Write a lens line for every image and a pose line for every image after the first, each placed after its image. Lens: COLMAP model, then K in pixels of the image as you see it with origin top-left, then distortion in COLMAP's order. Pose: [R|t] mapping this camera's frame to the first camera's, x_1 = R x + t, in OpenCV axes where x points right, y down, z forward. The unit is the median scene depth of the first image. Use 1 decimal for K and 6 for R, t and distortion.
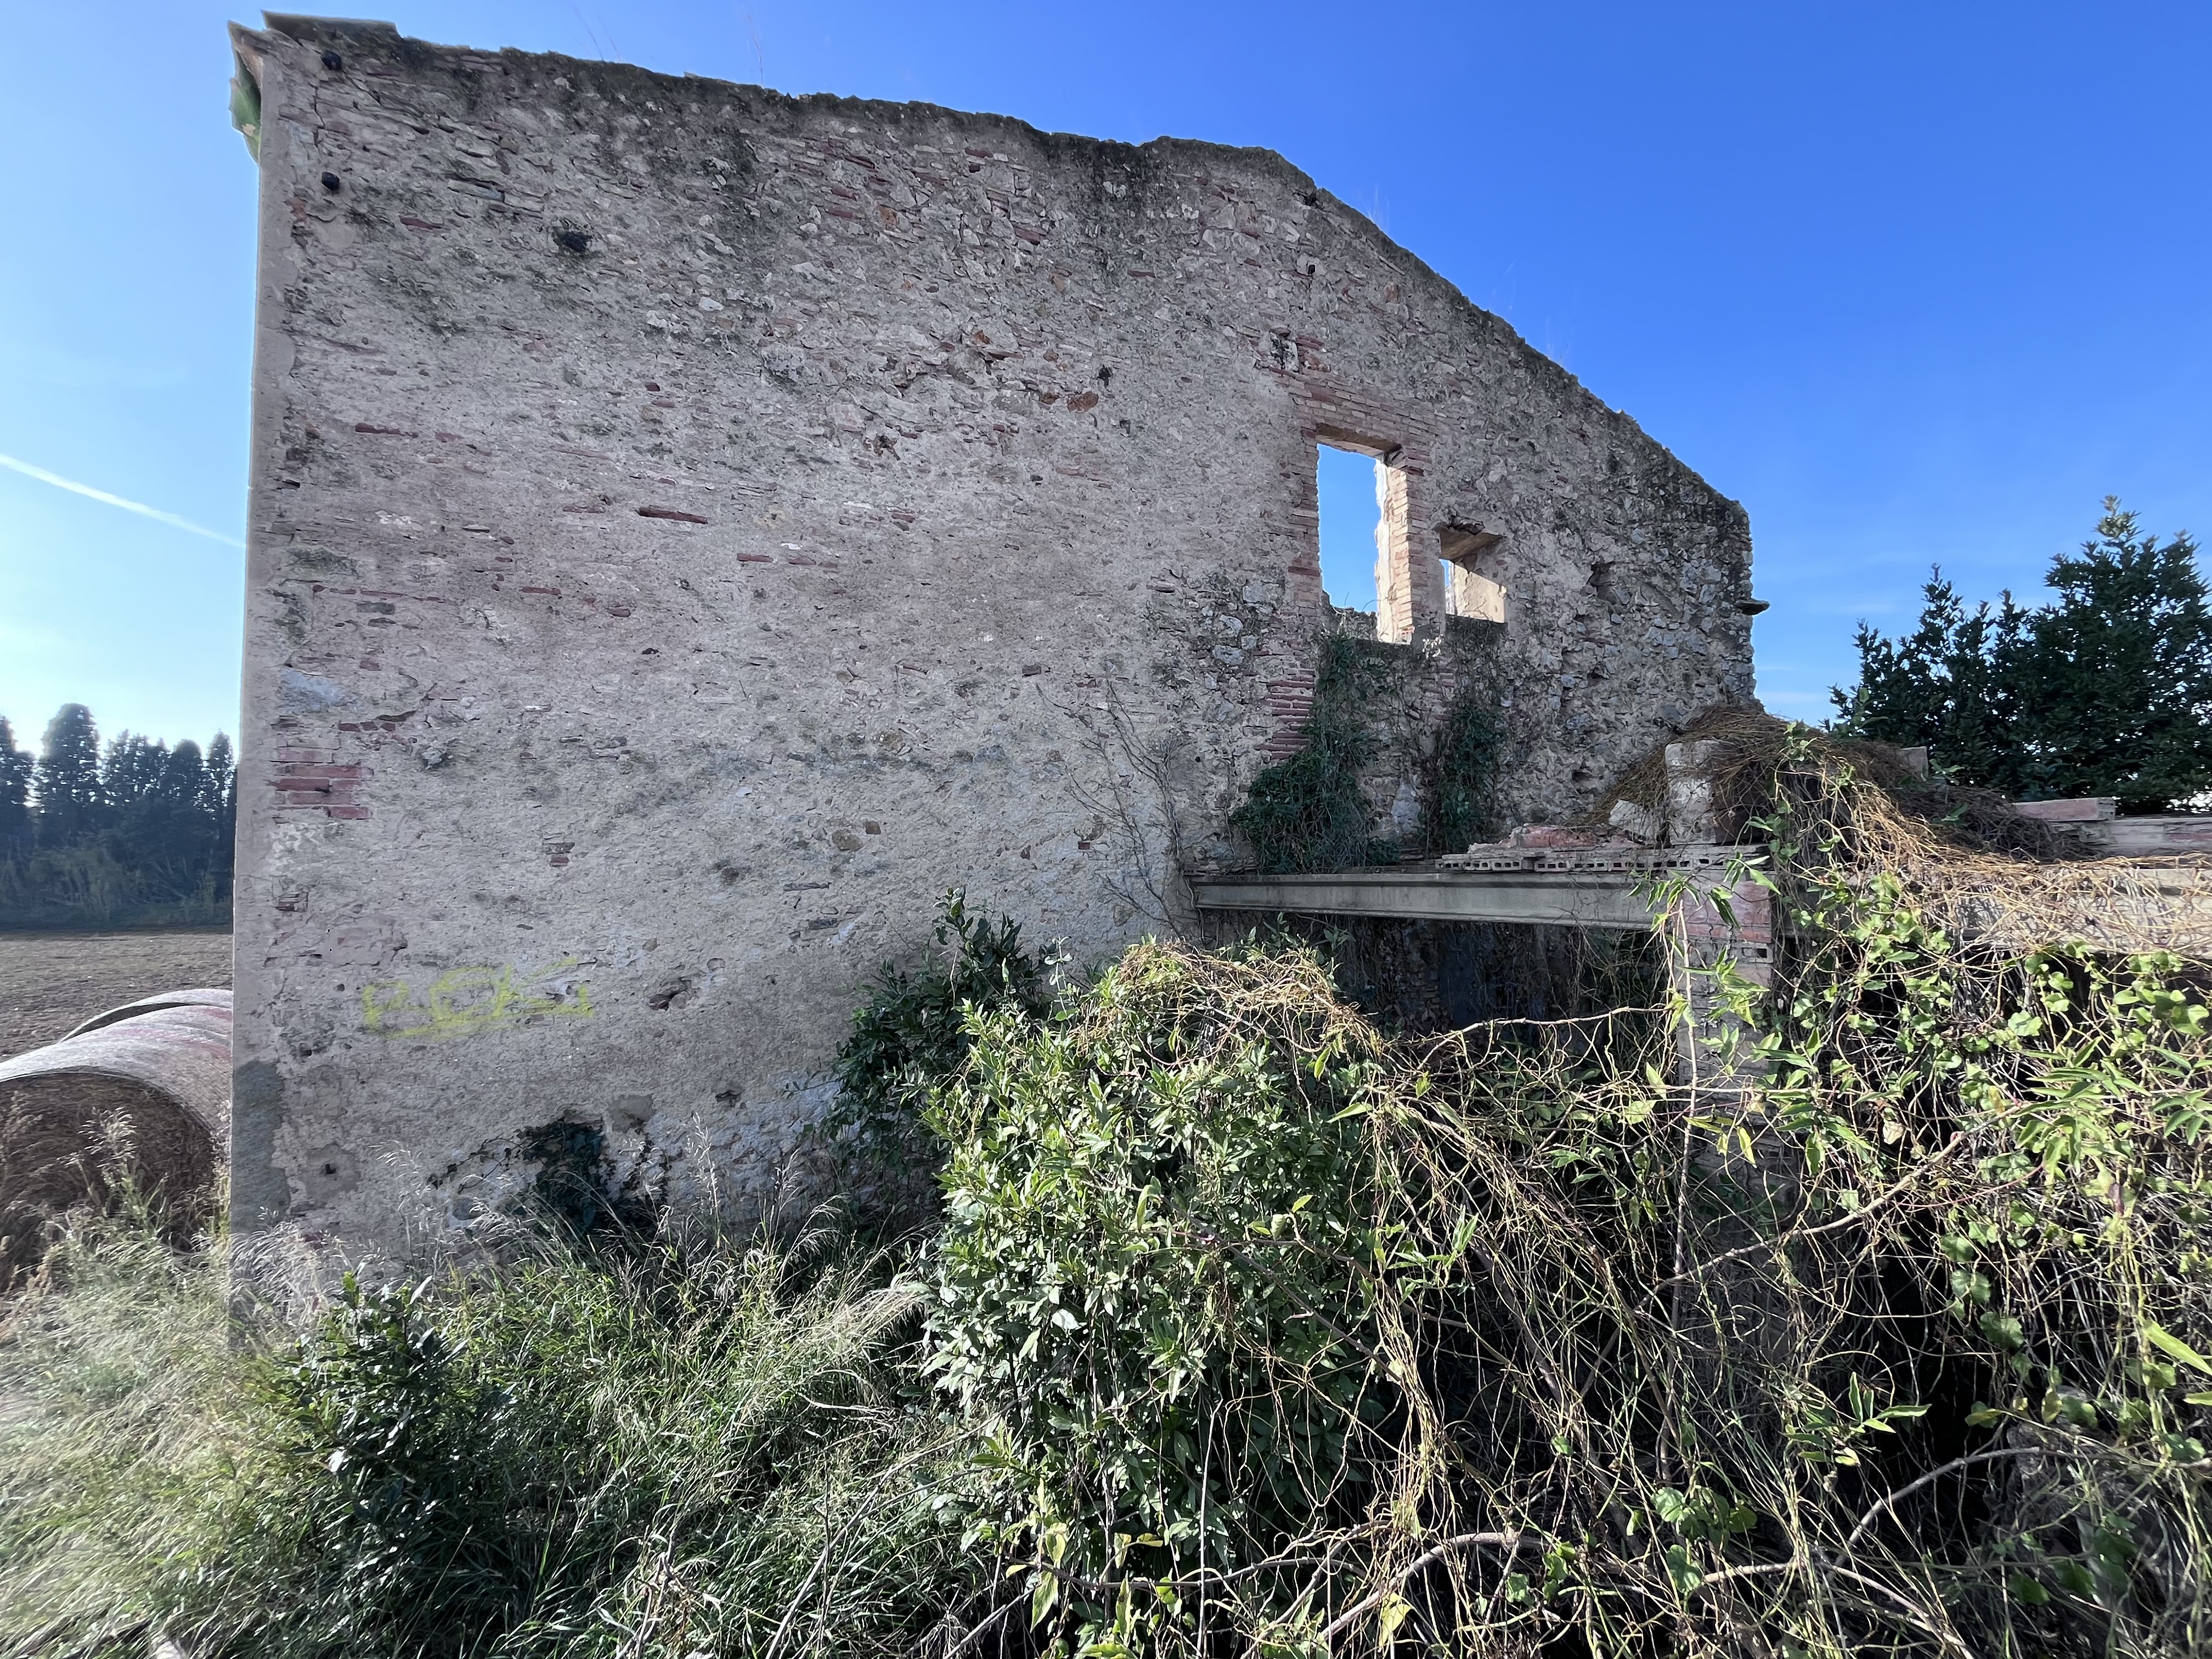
lens RADIAL K [[881.8, 0, 1101.5], [0, 881.8, 831.4], [0, 0, 1]] dist [-0.002513, -0.000751]
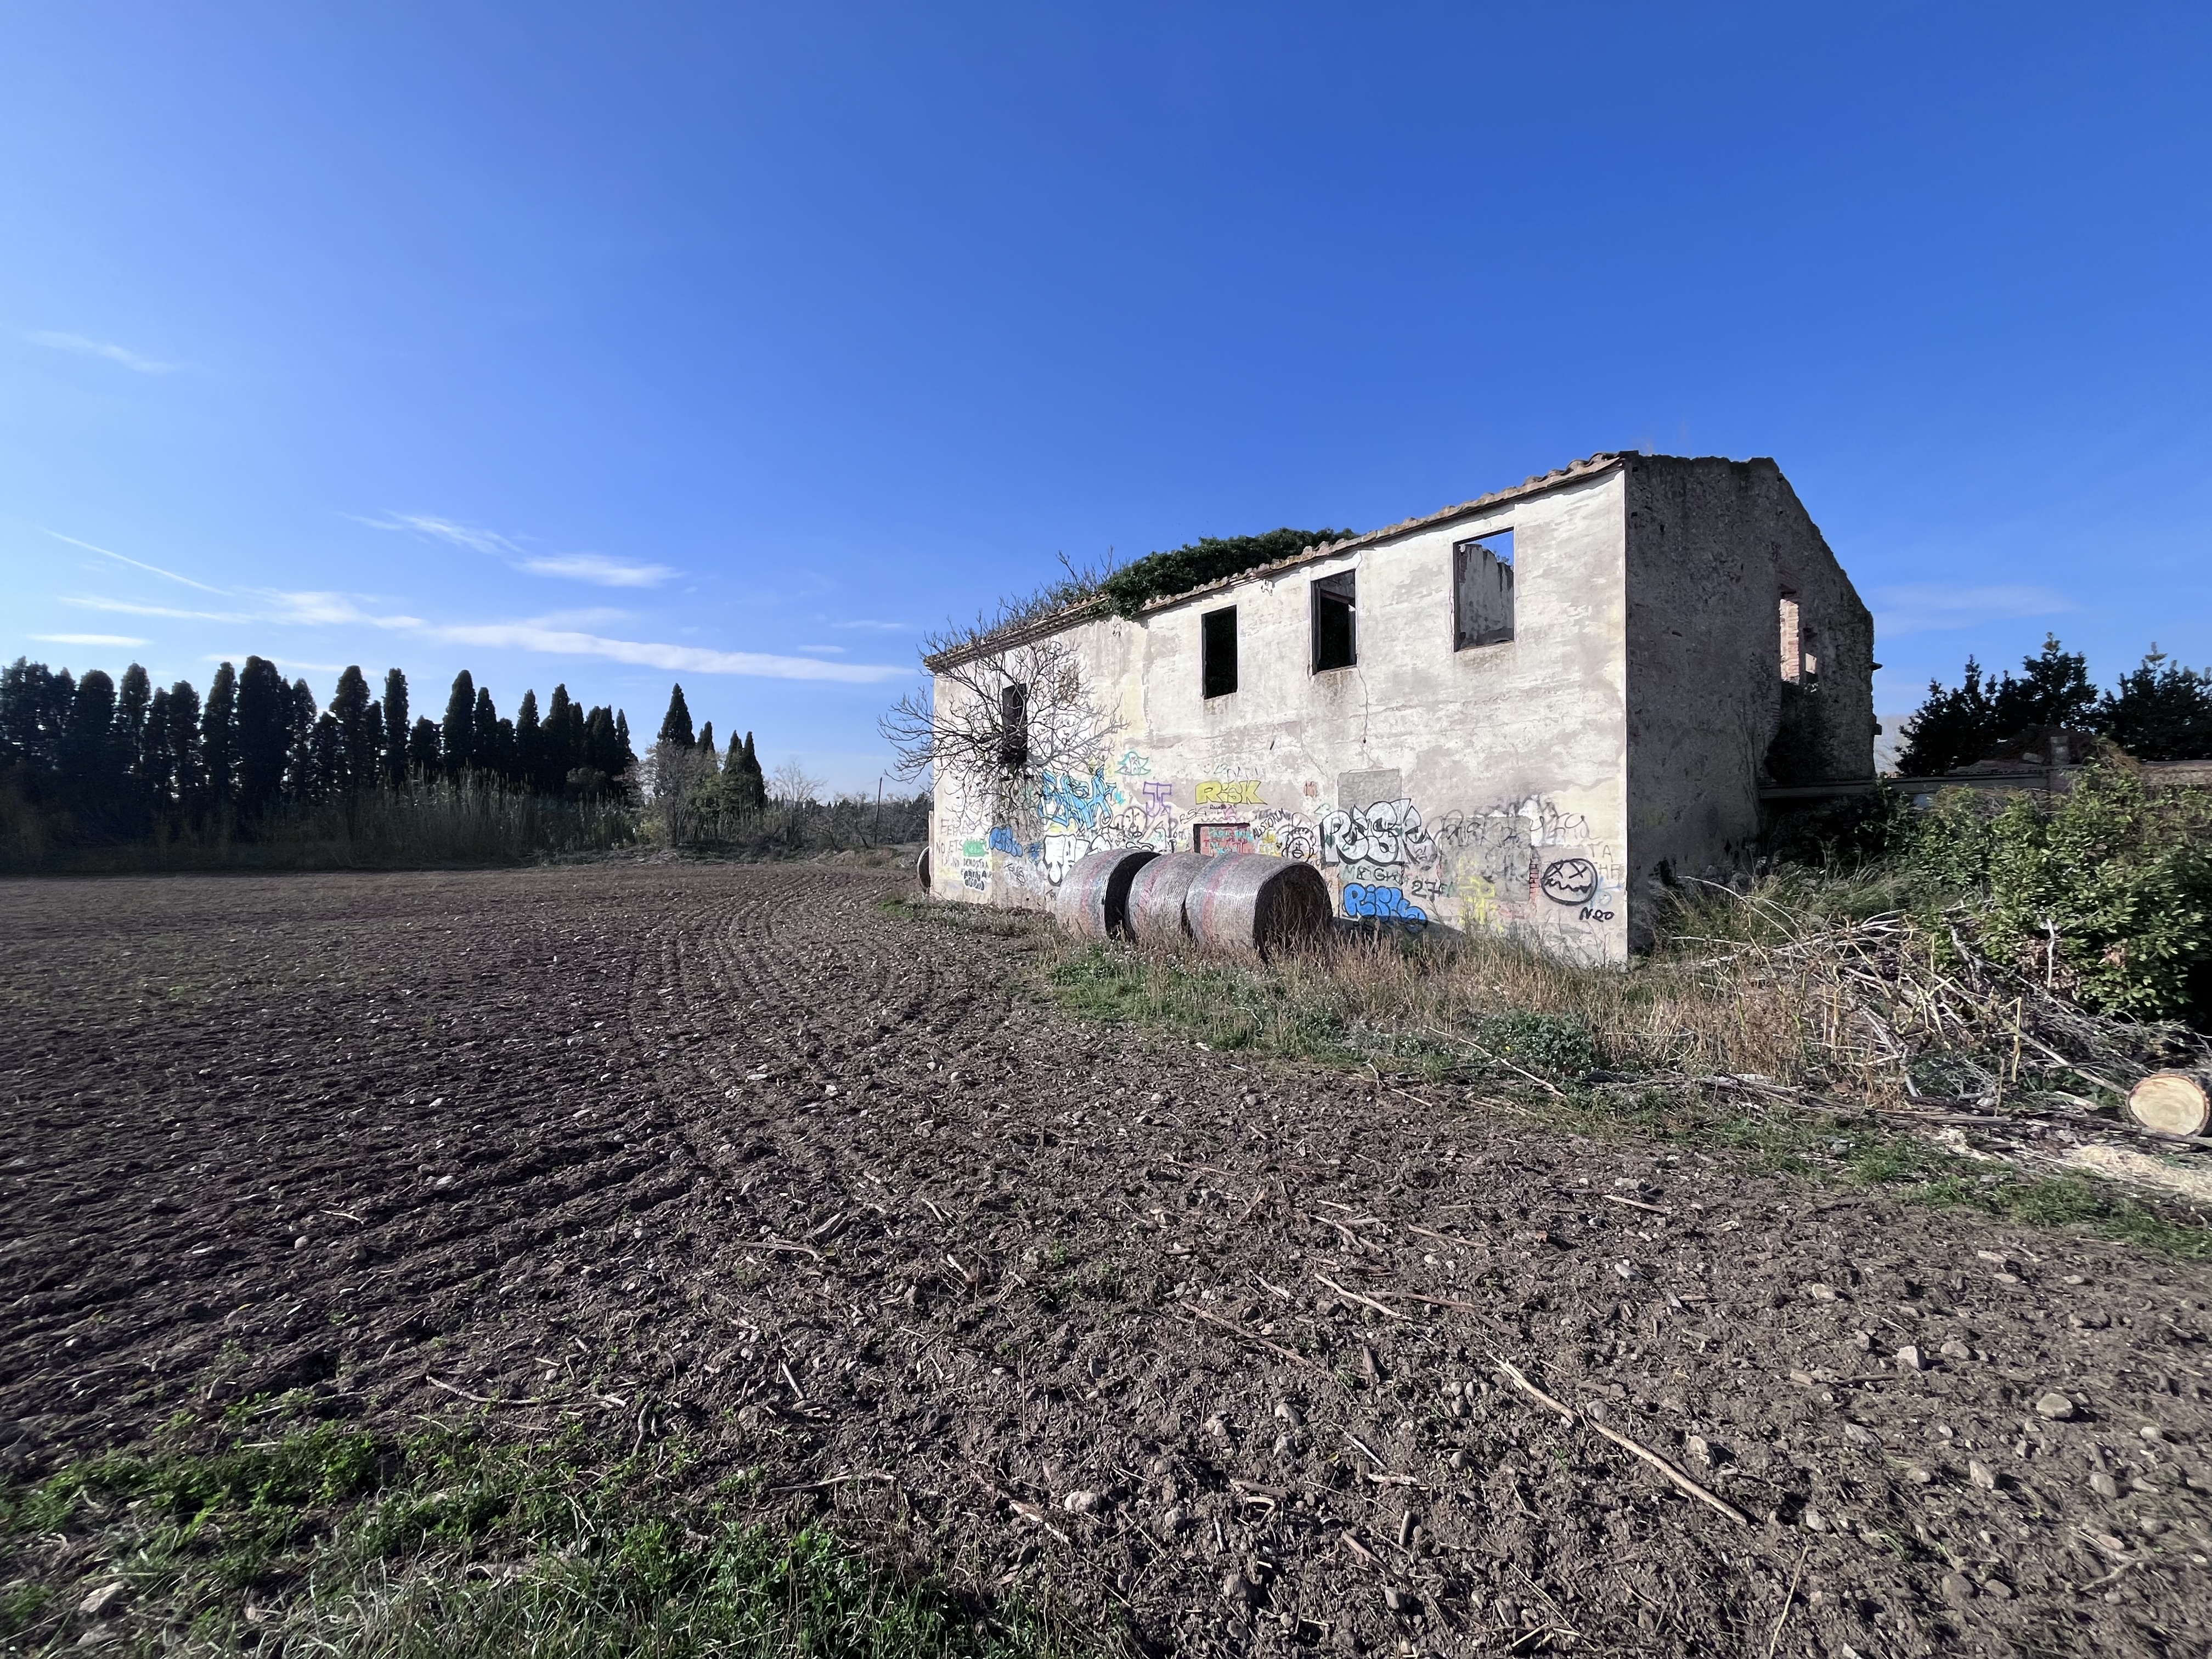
lens RADIAL K [[876.2, 0, 1113.9], [0, 876.2, 834.0], [0, 0, 1]] dist [-0.001816, -0.000154]
pose [[0.981345, 0.017119, 0.191494, -2.205479], [-0.024097, 0.999126, 0.034168, 0.159241], [-0.190741, -0.038145, 0.980899, -1.028710]]
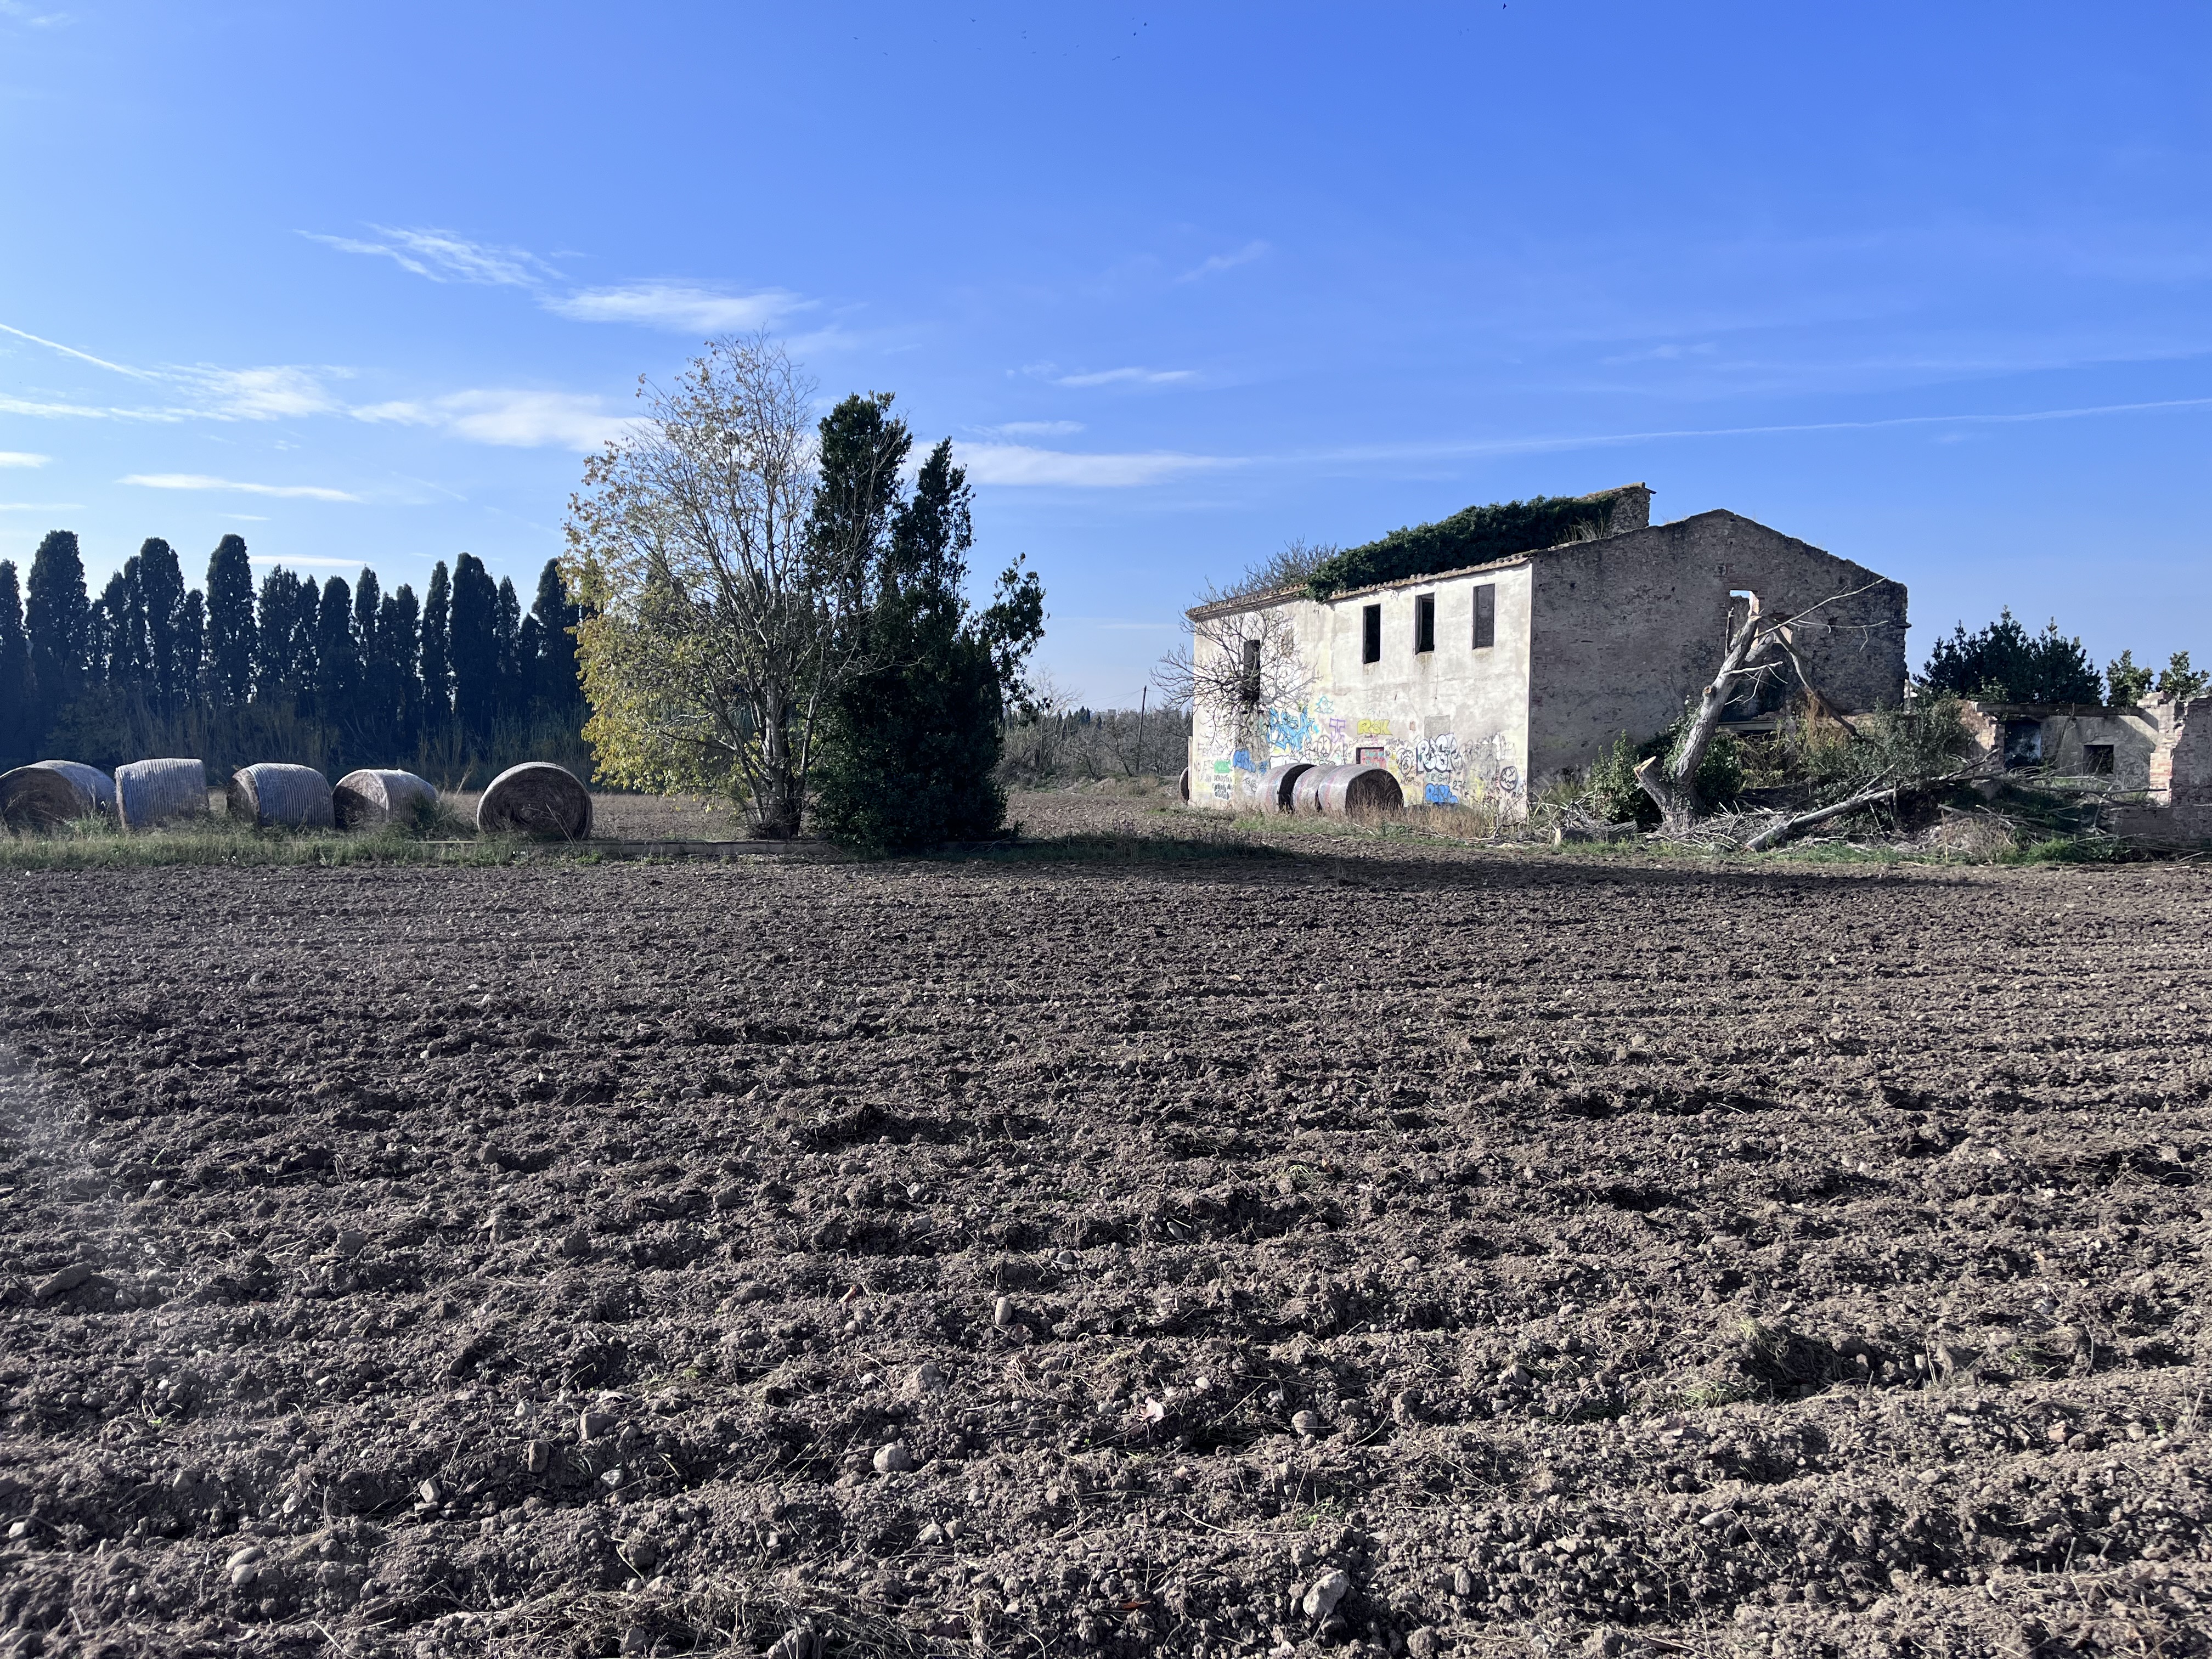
lens RADIAL K [[1653.0, 0, 1090.5], [0, 1653.0, 830.5], [0, 0, 1]] dist [0.080282, -0.096260]
pose [[0.994908, 0.029653, -0.096326, -1.872075], [-0.022067, 0.996640, 0.078882, 0.000833], [0.098341, -0.076355, 0.992219, -6.832555]]
